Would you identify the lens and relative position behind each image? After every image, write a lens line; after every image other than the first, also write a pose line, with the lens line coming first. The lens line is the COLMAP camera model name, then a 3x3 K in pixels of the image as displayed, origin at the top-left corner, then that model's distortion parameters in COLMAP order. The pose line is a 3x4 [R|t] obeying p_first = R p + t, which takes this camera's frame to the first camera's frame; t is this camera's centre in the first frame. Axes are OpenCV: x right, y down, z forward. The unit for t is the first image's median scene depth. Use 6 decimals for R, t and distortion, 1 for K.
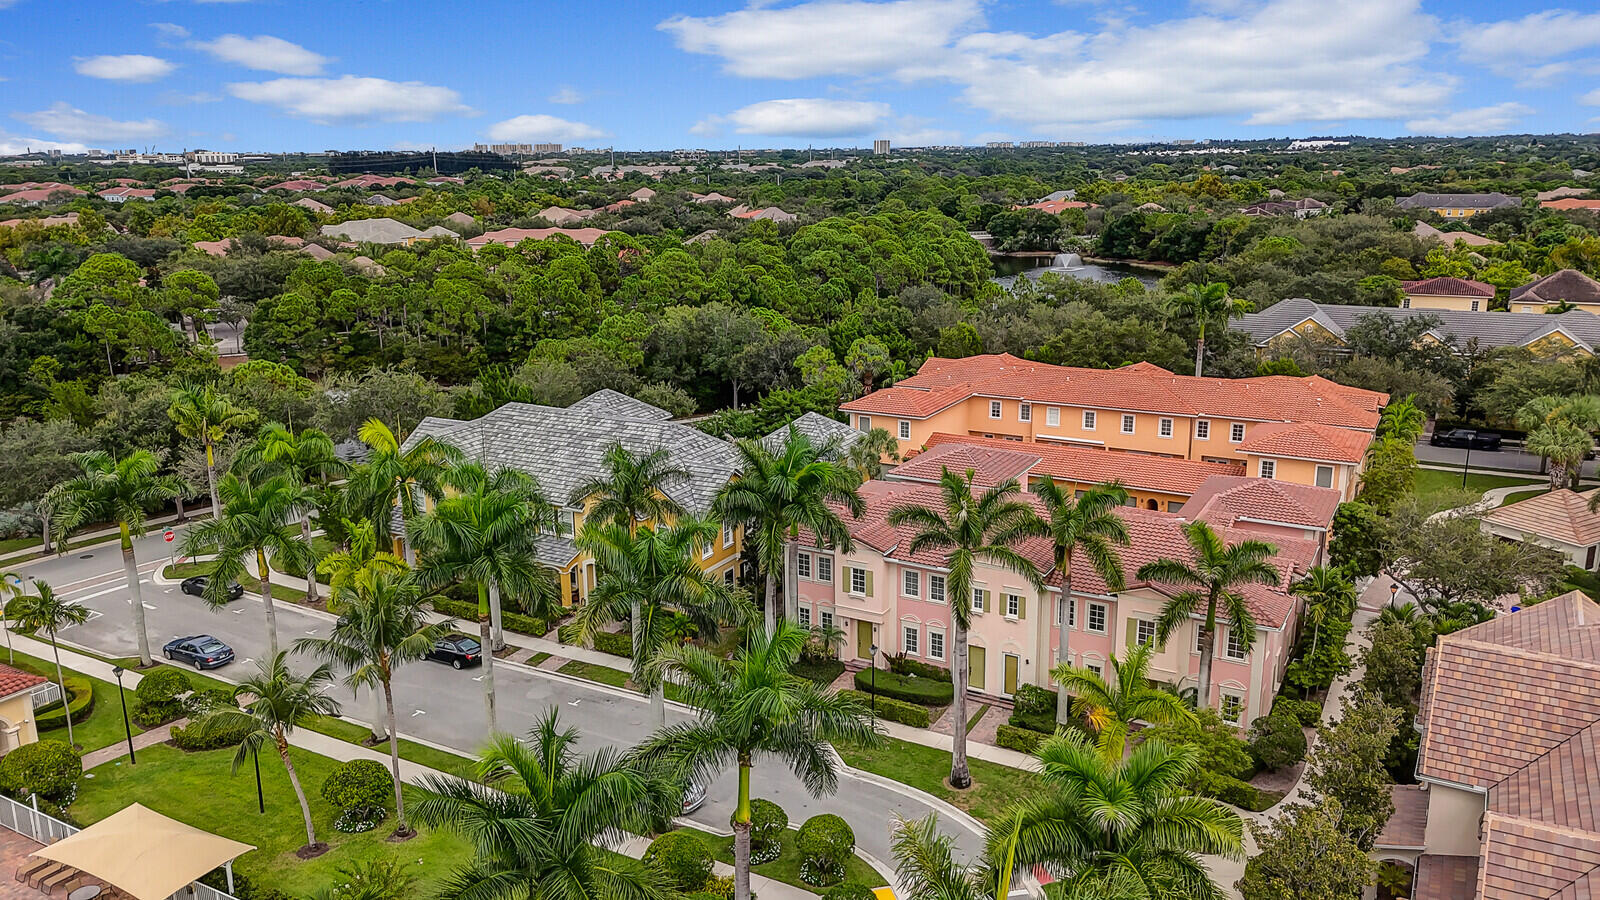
lens RADIAL K [[1168.5, 0, 795.7], [0, 1168.5, 442.9], [0, 0, 1]] dist [0.061392, -0.018279]
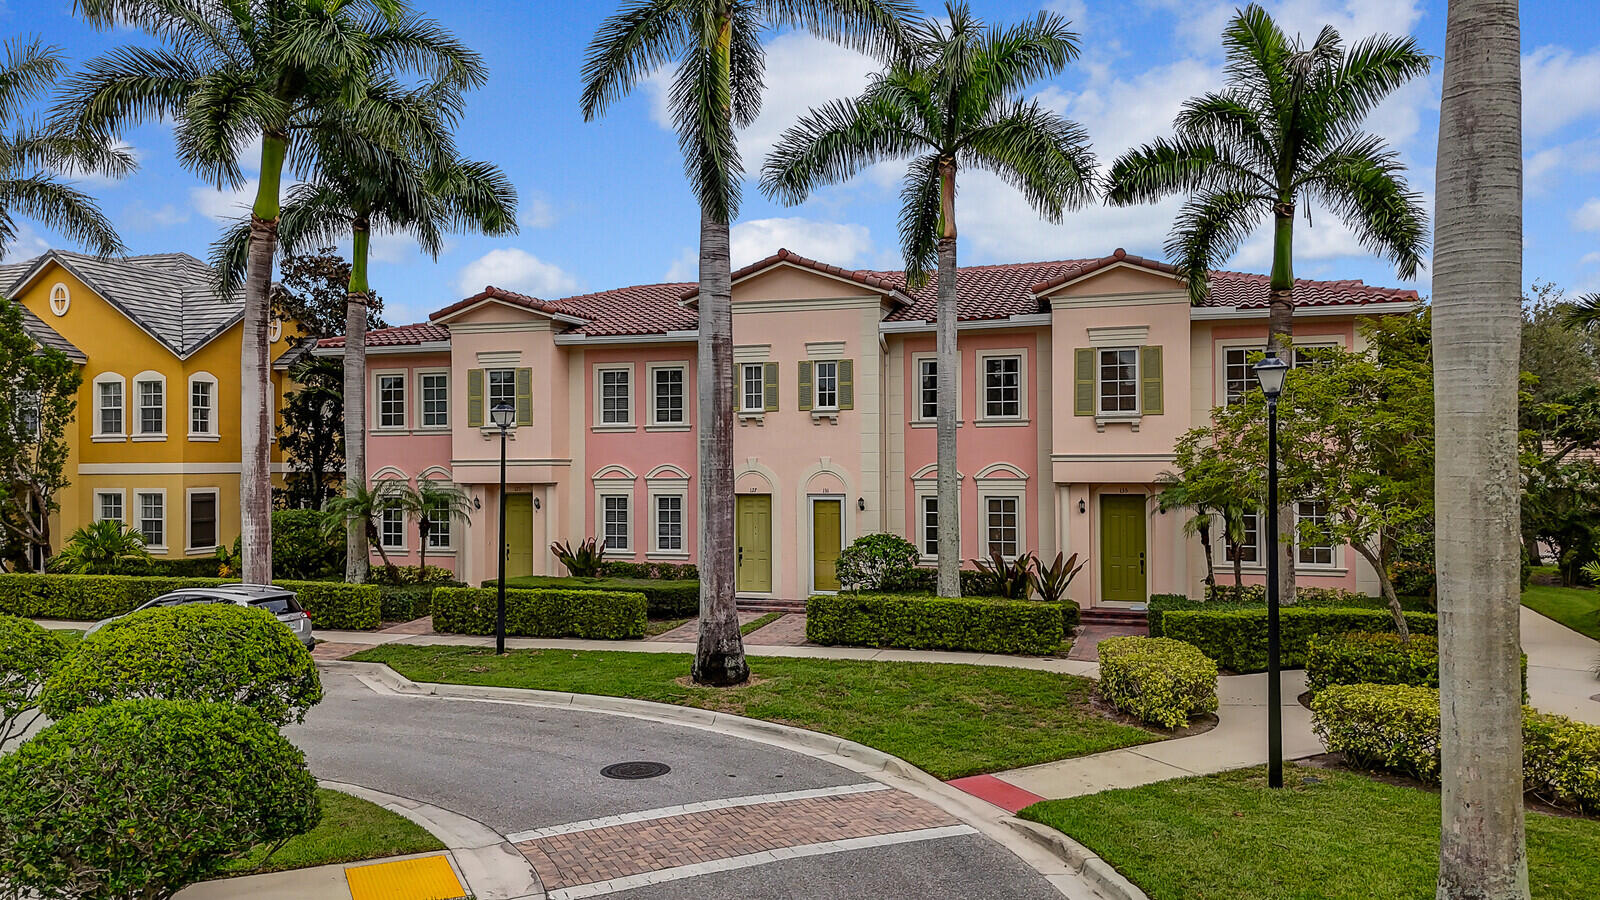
lens RADIAL K [[1168.5, 0, 813.6], [0, 1168.5, 456.3], [0, 0, 1]] dist [0.061392, -0.018279]
pose [[0.975880, 0.014918, 0.217797, 0.074439], [0.040637, 0.967811, -0.248374, 0.267691], [-0.214492, 0.251234, 0.943861, 0.535708]]
